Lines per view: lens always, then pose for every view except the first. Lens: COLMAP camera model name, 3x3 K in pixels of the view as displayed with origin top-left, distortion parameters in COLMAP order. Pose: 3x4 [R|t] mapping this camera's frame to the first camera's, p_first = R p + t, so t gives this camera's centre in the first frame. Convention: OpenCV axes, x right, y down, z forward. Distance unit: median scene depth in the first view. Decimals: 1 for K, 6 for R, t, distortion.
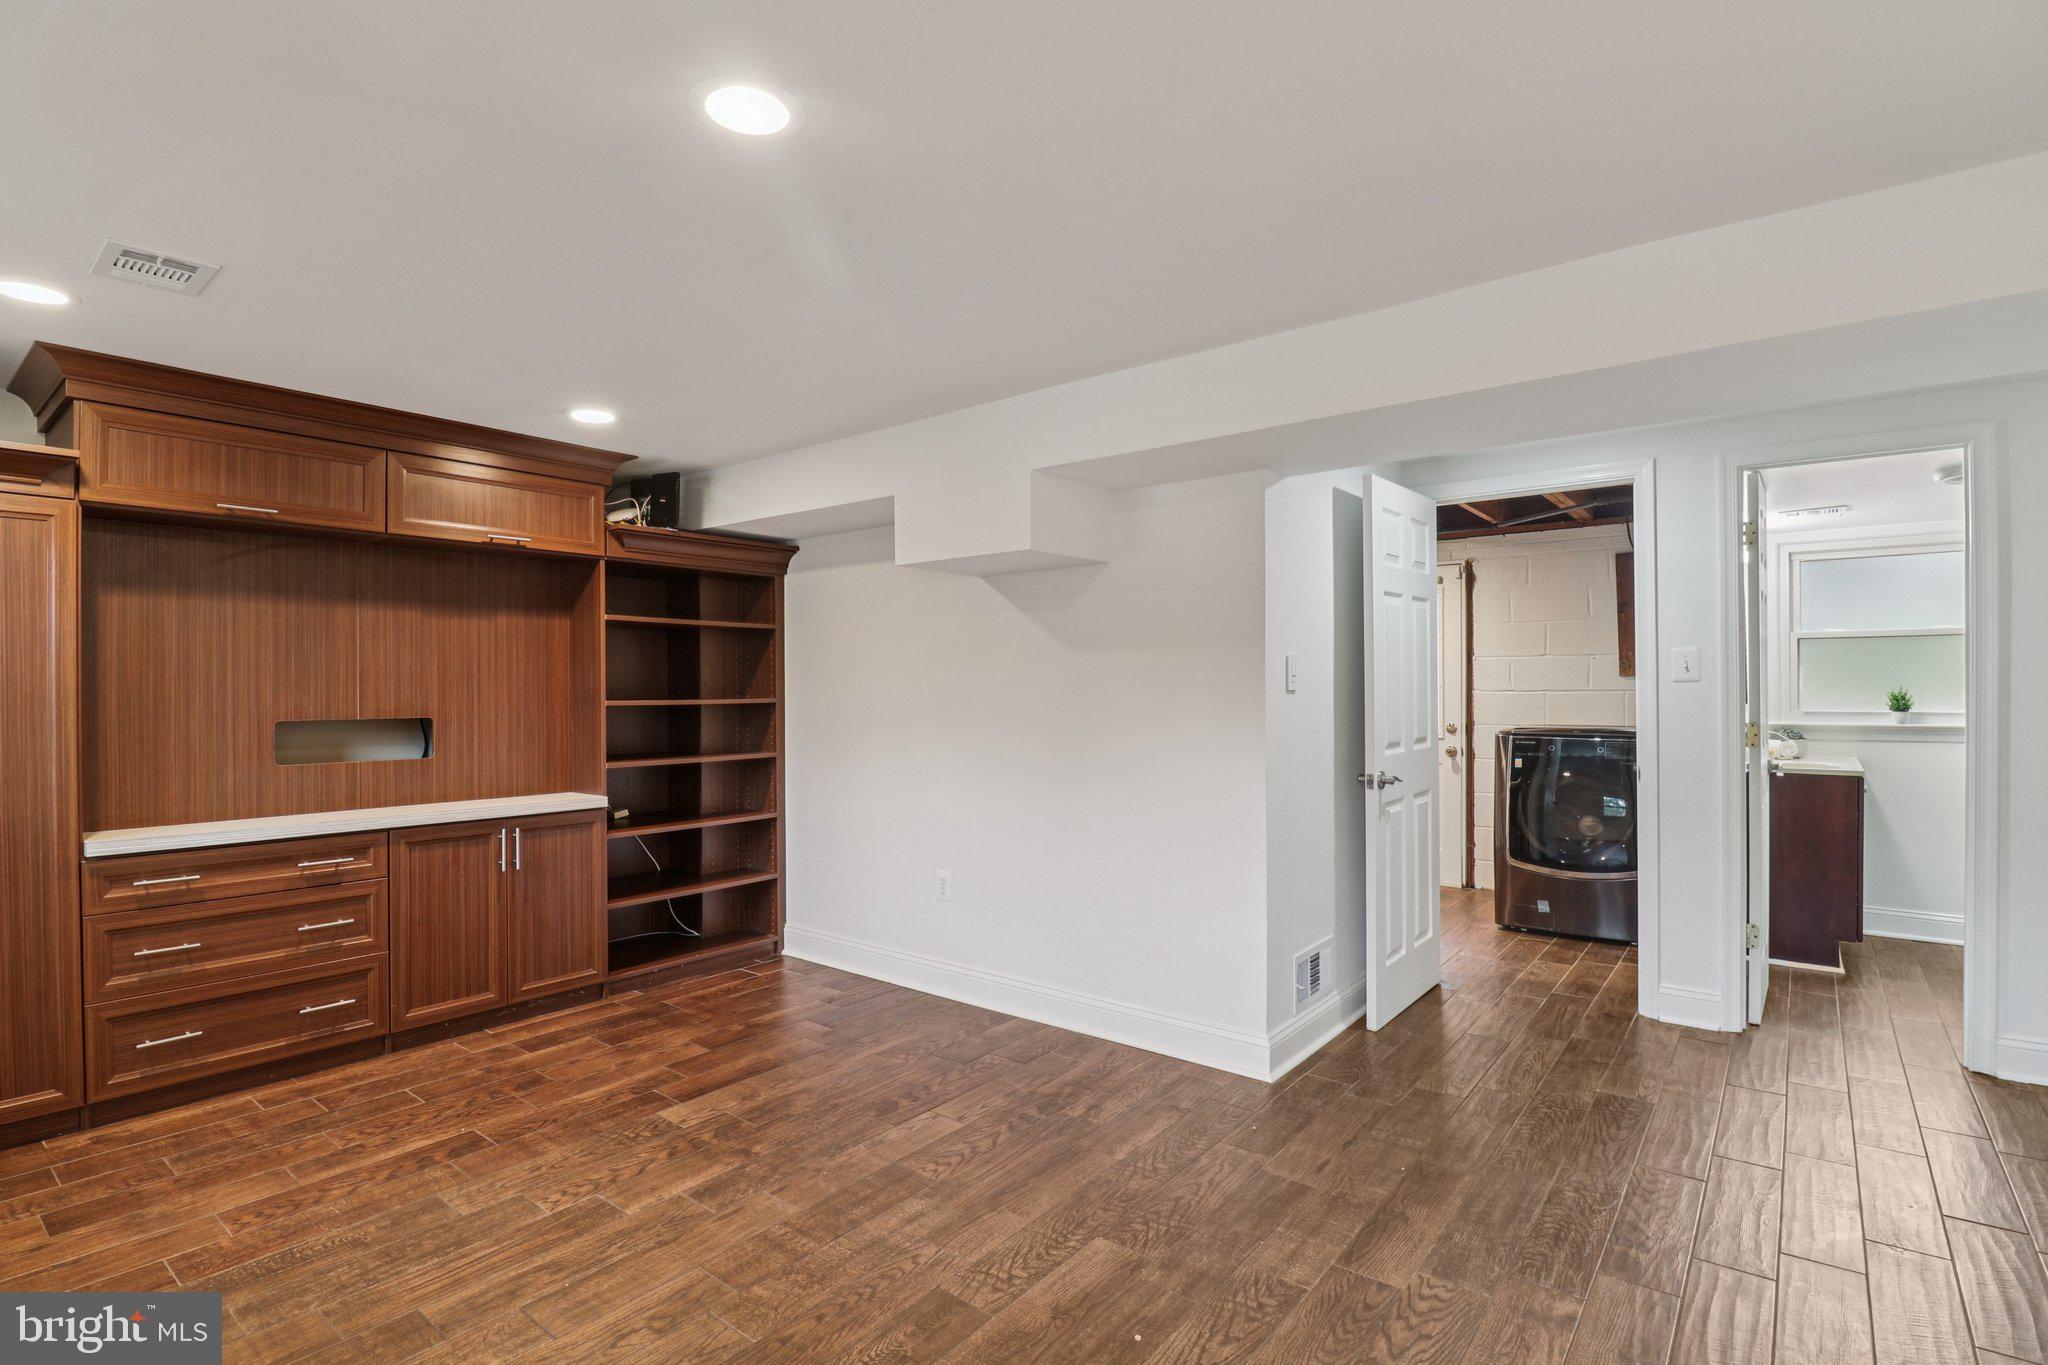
lens RADIAL K [[993.1, 0, 1016.5], [0, 993.1, 676.4], [0, 0, 1]] dist [-0.000679, -0.007954]
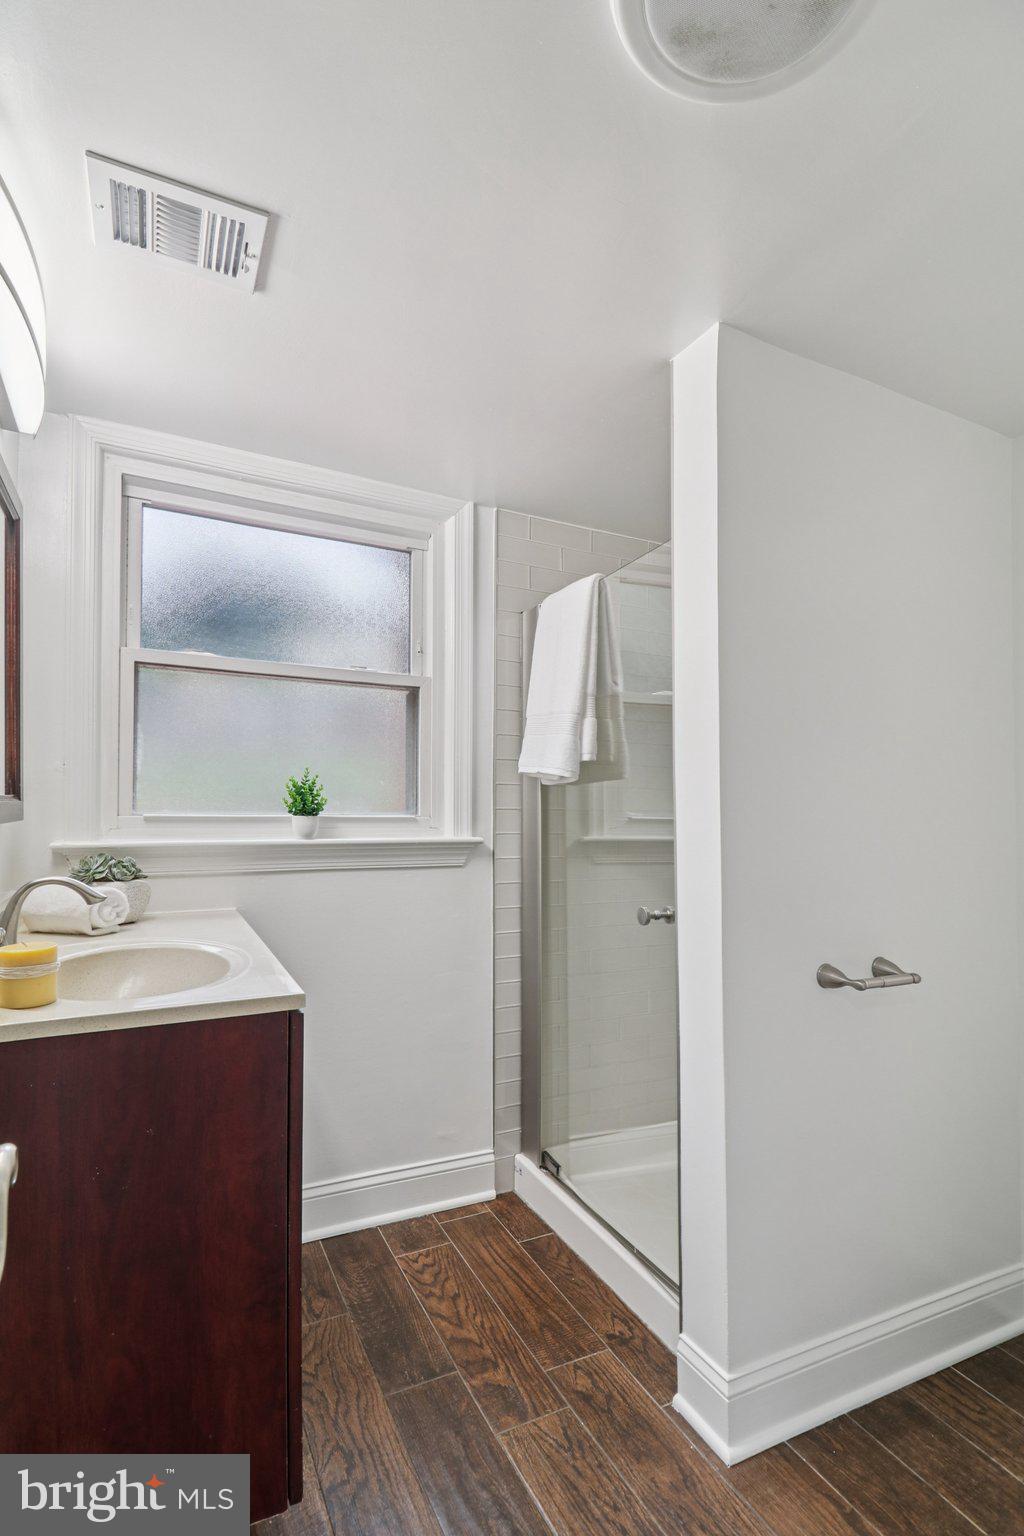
lens RADIAL K [[736.9, 0, 512.0], [0, 736.9, 768.0], [0, 0, 1]] dist [0.001016, -0.015492]
pose [[0.418564, 0.040046, 0.907304, 0.581359], [-0.002245, 0.999070, -0.043061, 0.026757], [-0.908185, 0.015987, 0.418264, 0.734002]]
